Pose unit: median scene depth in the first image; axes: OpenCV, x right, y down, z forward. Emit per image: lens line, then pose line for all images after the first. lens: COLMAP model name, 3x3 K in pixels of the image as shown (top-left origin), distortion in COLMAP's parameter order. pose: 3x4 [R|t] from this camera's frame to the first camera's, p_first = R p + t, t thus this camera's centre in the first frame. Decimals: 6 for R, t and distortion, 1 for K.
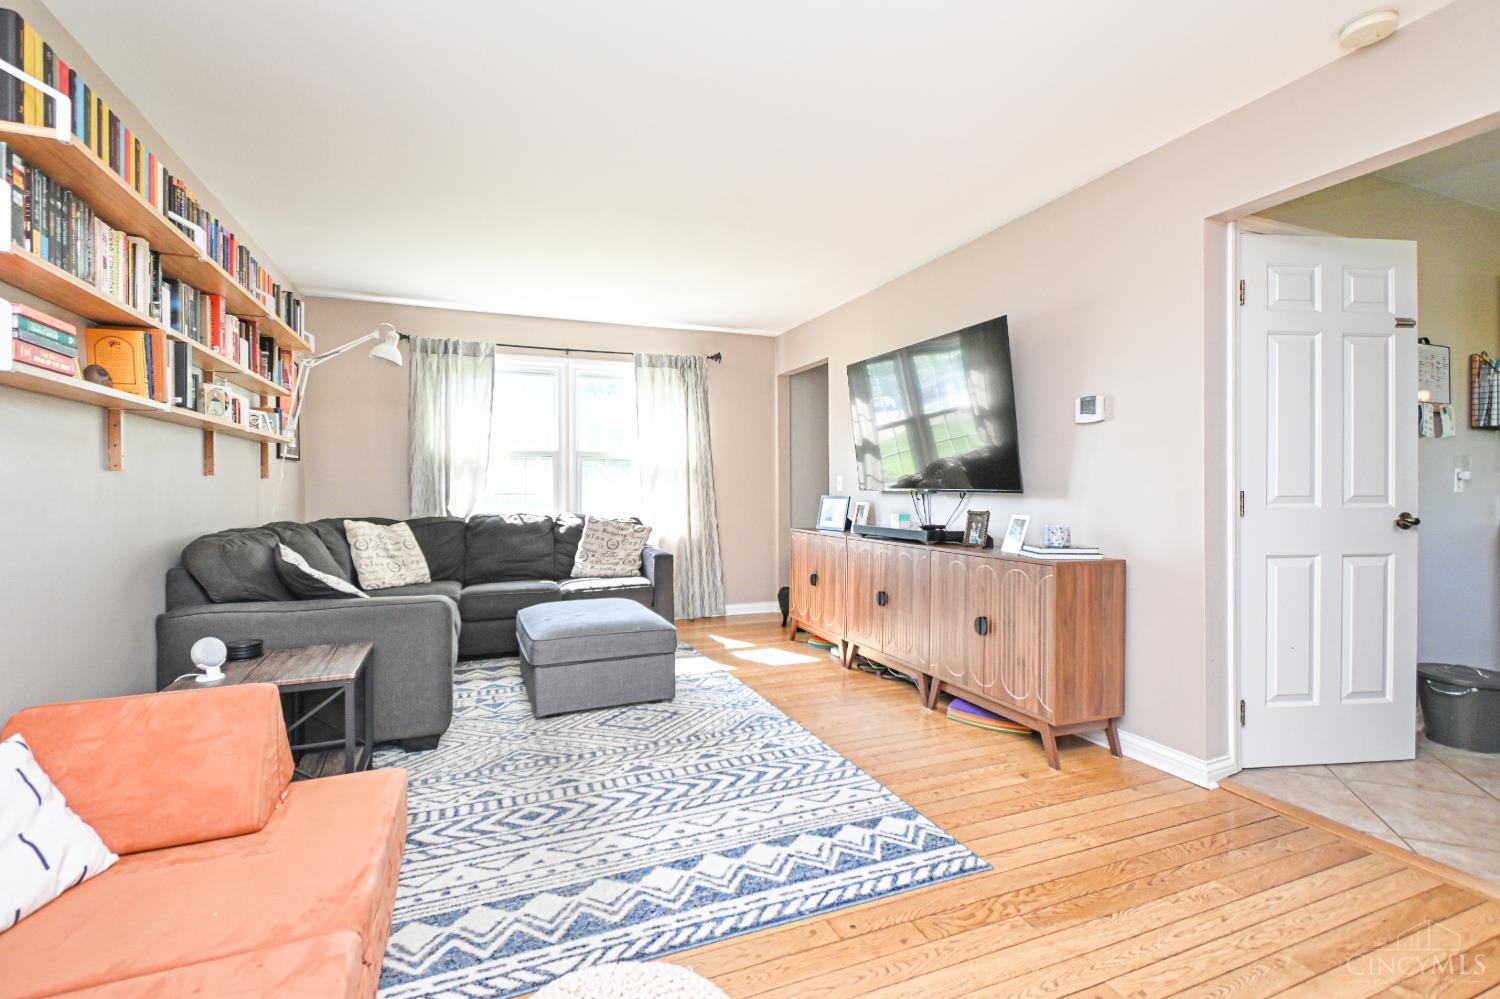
lens RADIAL K [[662.9, 0, 752.6], [0, 662.9, 494.9], [0, 0, 1]] dist [0.003376, -0.002460]
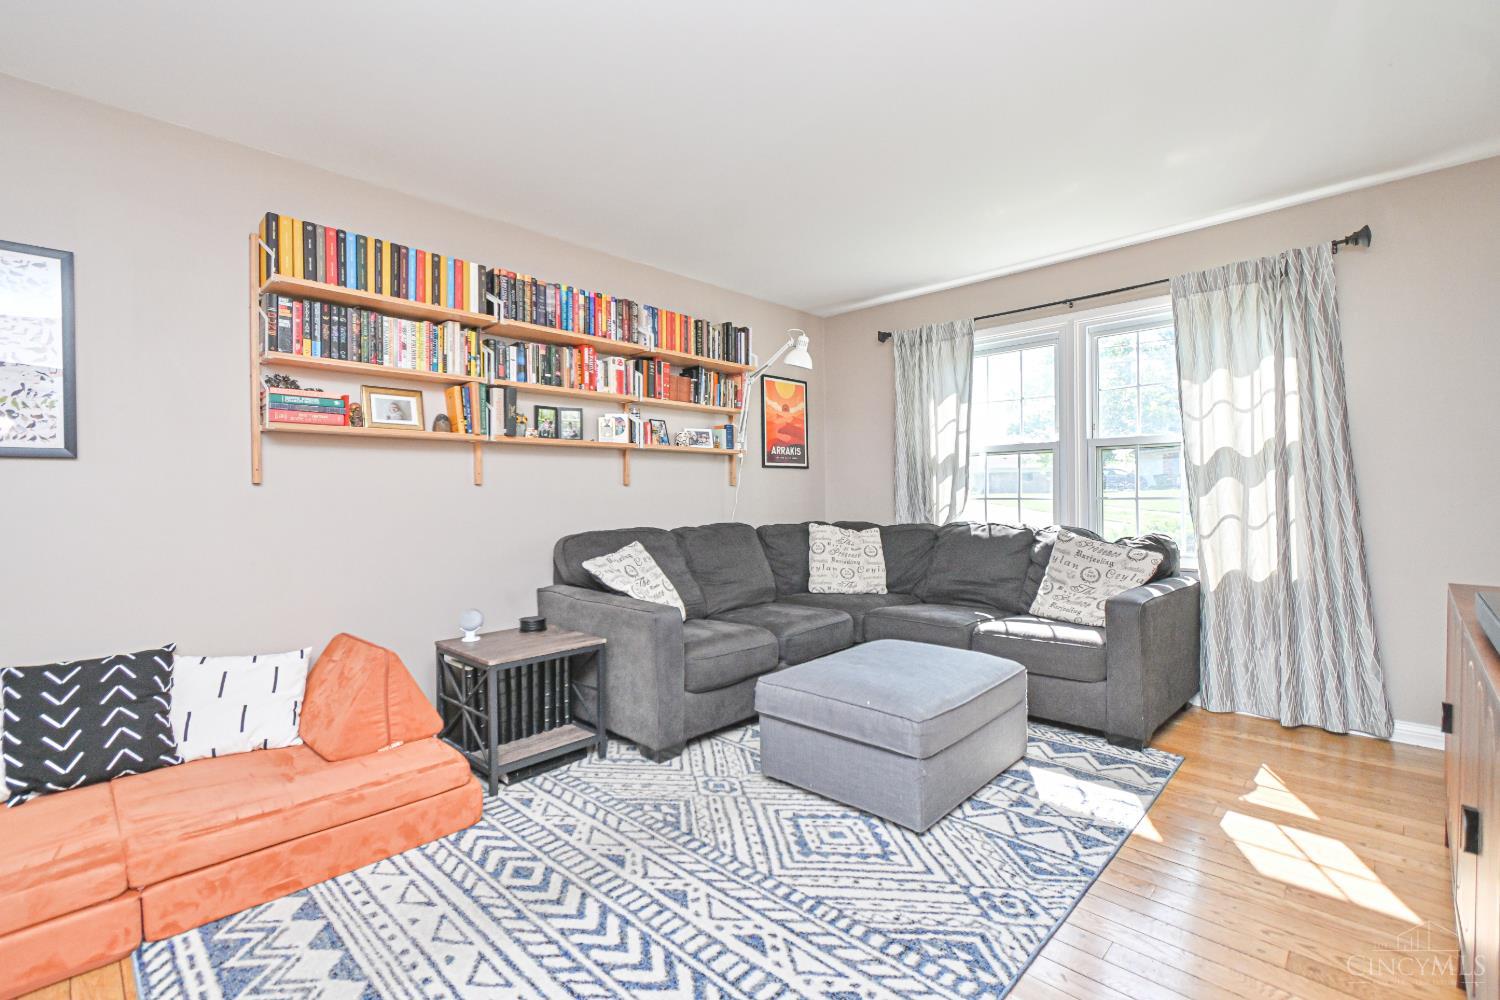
lens RADIAL K [[662.9, 0, 751.3], [0, 662.9, 494.9], [0, 0, 1]] dist [0.003376, -0.002460]
pose [[0.408731, -0.000374, -0.912655, 0.475093], [-0.002822, 0.999995, -0.001673, -0.008110], [0.912650, 0.003259, 0.408728, 0.748405]]
